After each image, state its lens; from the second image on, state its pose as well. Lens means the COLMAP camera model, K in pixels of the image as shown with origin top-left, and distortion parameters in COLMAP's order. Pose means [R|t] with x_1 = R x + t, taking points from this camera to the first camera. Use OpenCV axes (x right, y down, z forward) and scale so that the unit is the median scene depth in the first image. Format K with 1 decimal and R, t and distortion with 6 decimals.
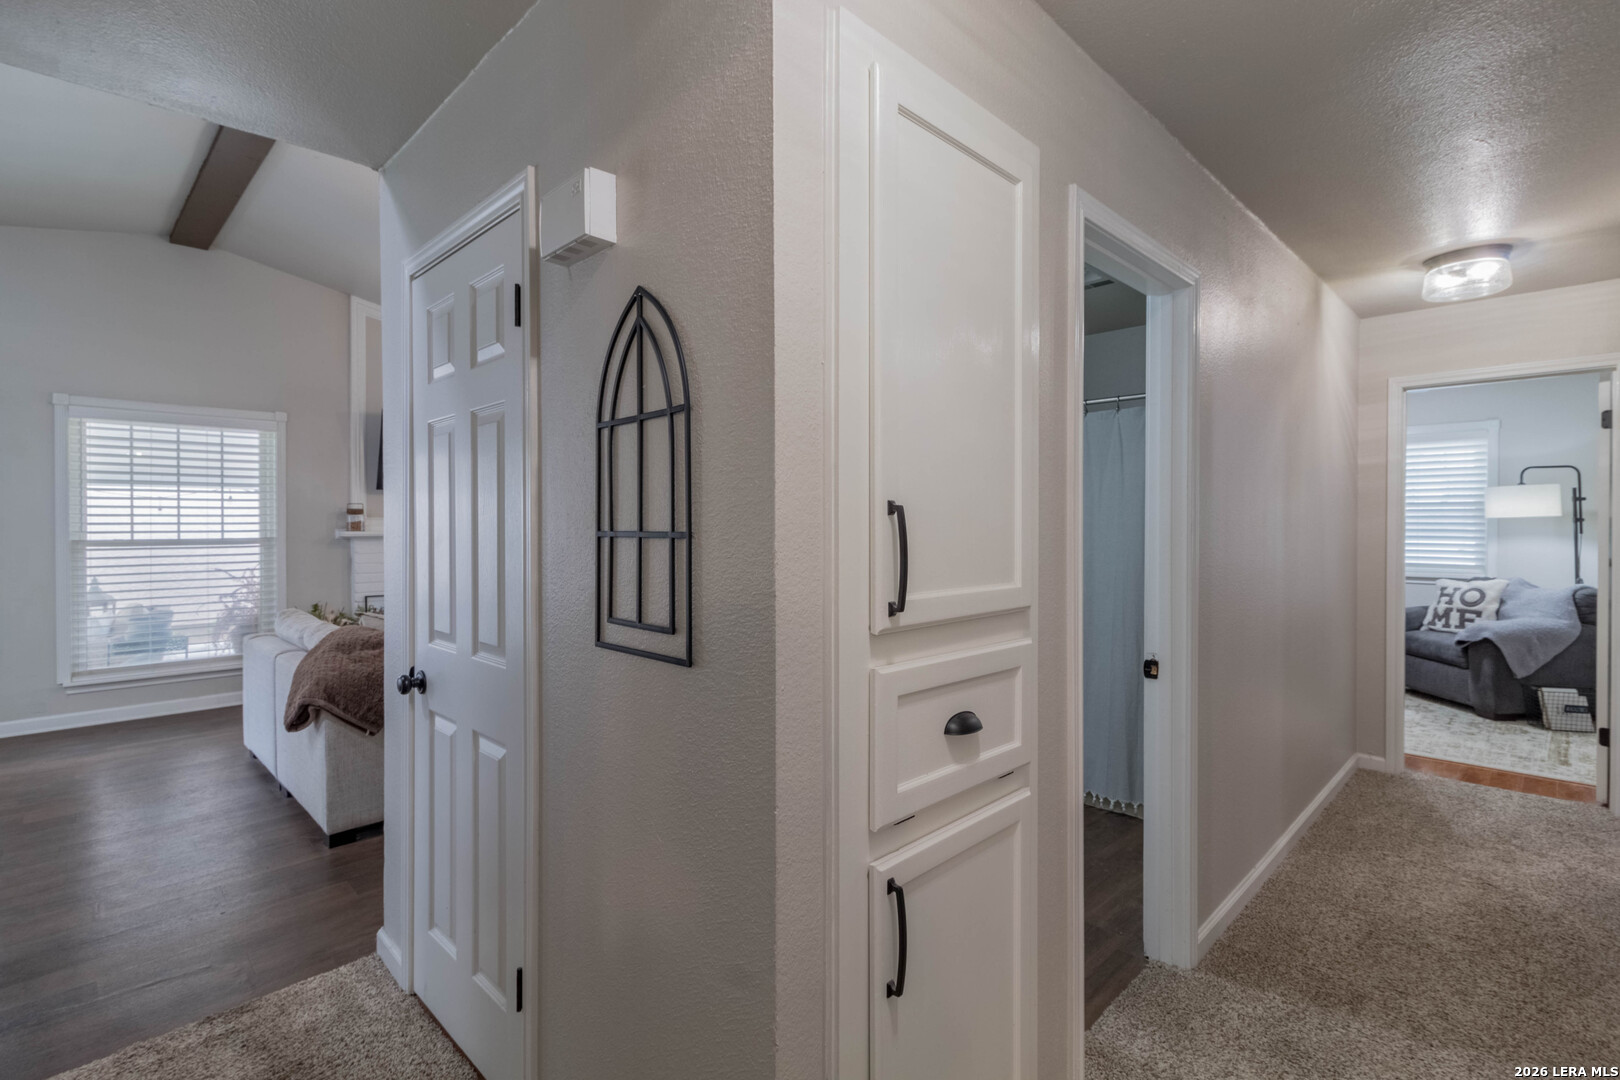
lens RADIAL K [[751.7, 0, 815.0], [0, 751.7, 531.6], [0, 0, 1]] dist [0.002685, 0.000881]
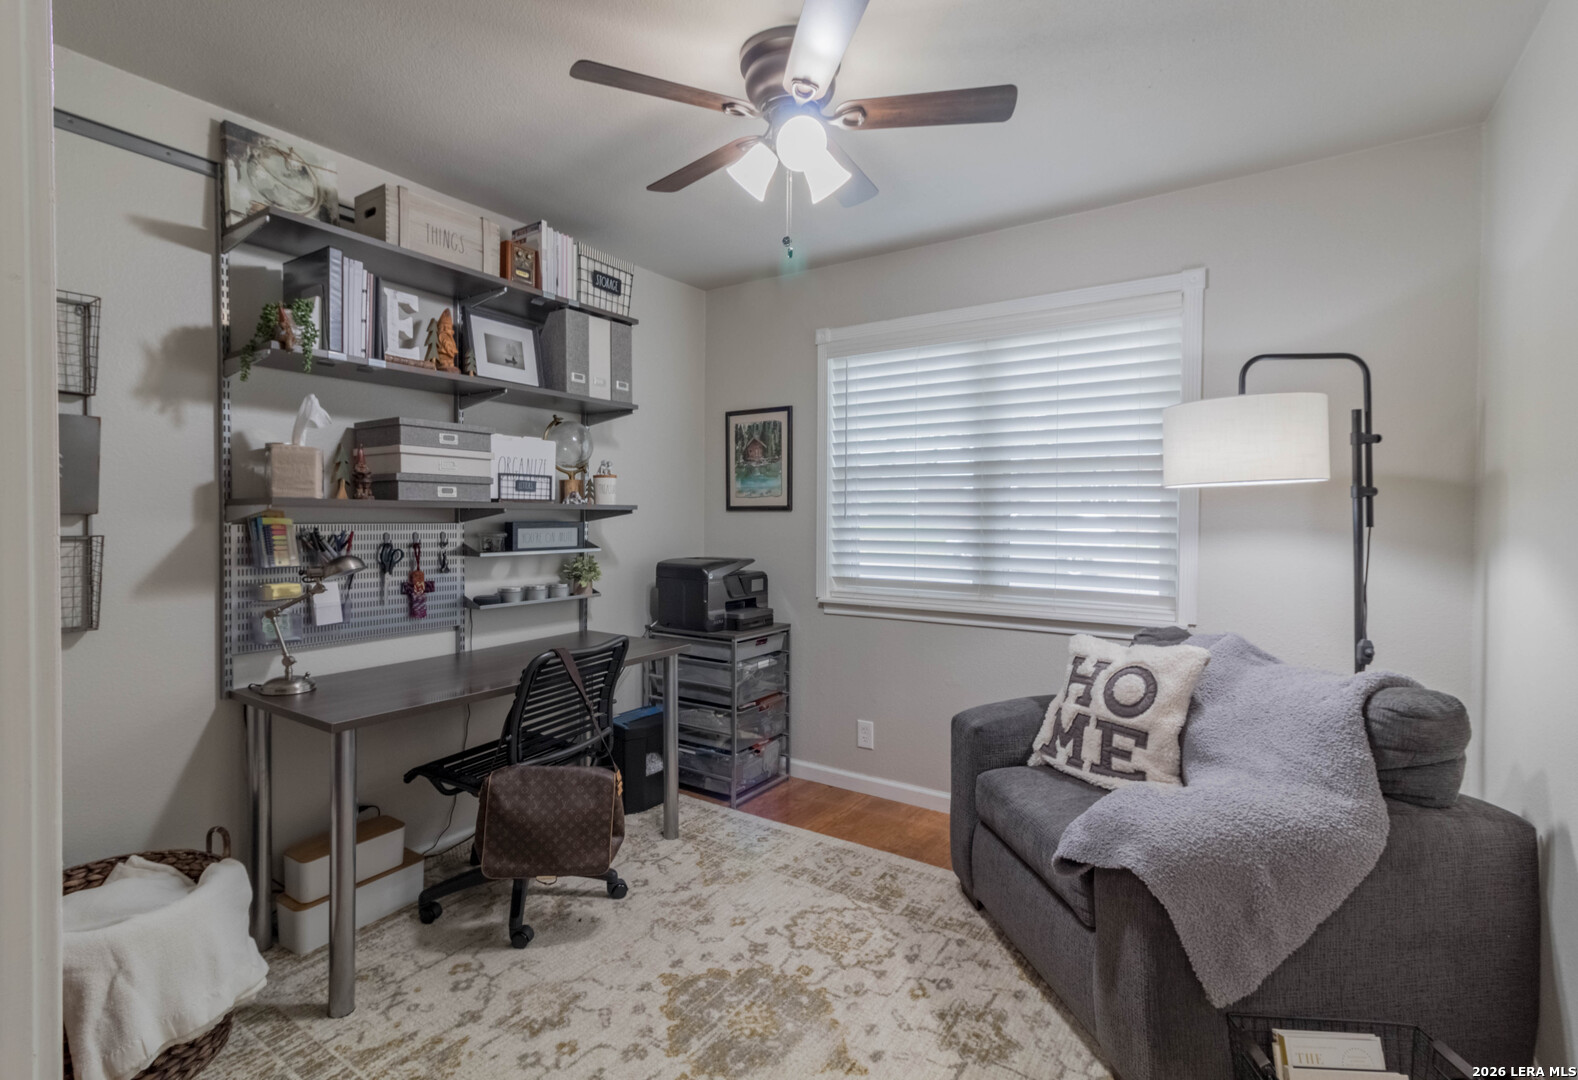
lens RADIAL K [[761.9, 0, 788.7], [0, 761.9, 534.0], [0, 0, 1]] dist [0.004319, 0.000149]
pose [[0.980557, -0.002150, 0.196224, 0.627293], [-0.001118, 0.999863, 0.016540, 0.000104], [-0.196233, -0.016438, 0.980419, 0.655324]]
